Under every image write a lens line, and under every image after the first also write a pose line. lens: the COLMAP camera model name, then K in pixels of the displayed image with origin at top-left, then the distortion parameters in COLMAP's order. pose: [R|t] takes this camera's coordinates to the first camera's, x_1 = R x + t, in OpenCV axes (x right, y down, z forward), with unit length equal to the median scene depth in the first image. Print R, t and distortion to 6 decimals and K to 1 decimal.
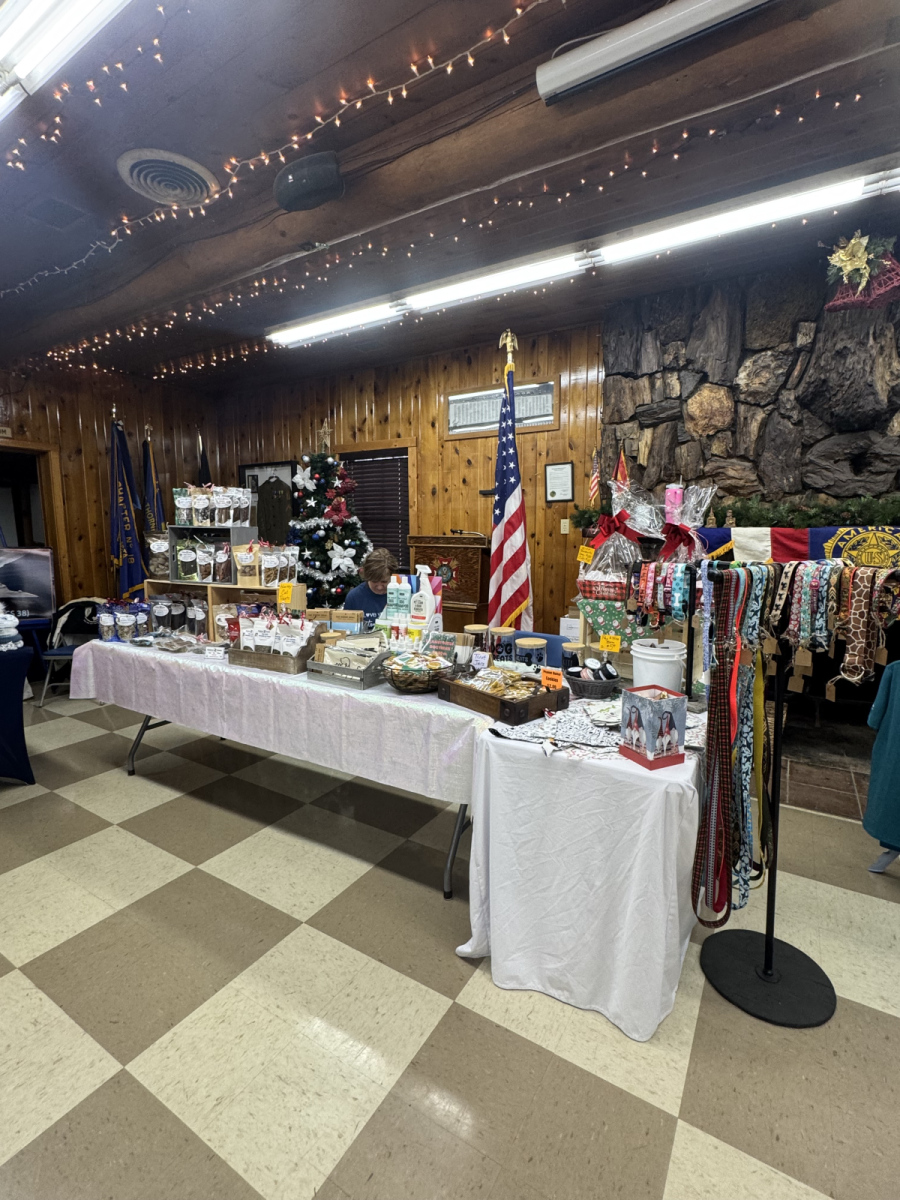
lens RADIAL K [[553.1, 0, 457.0], [0, 553.1, 602.4], [0, 0, 1]] dist [-0.001070, -0.000097]
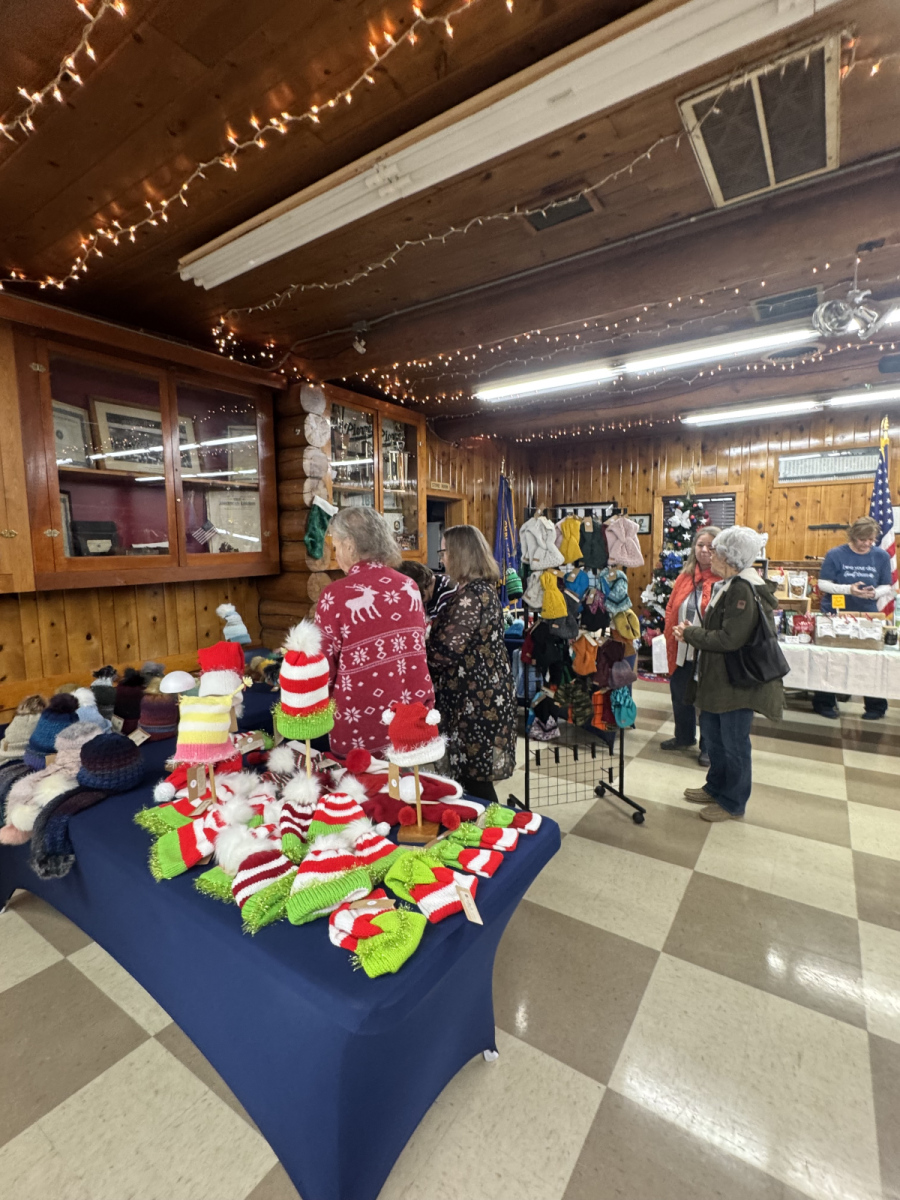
lens RADIAL K [[553.1, 0, 457.0], [0, 553.1, 602.4], [0, 0, 1]] dist [-0.001070, -0.000097]
pose [[0.999266, -0.006880, -0.037676, -0.746149], [0.005763, 0.999543, -0.029659, 0.014424], [0.037862, 0.029420, 0.998850, -0.341988]]
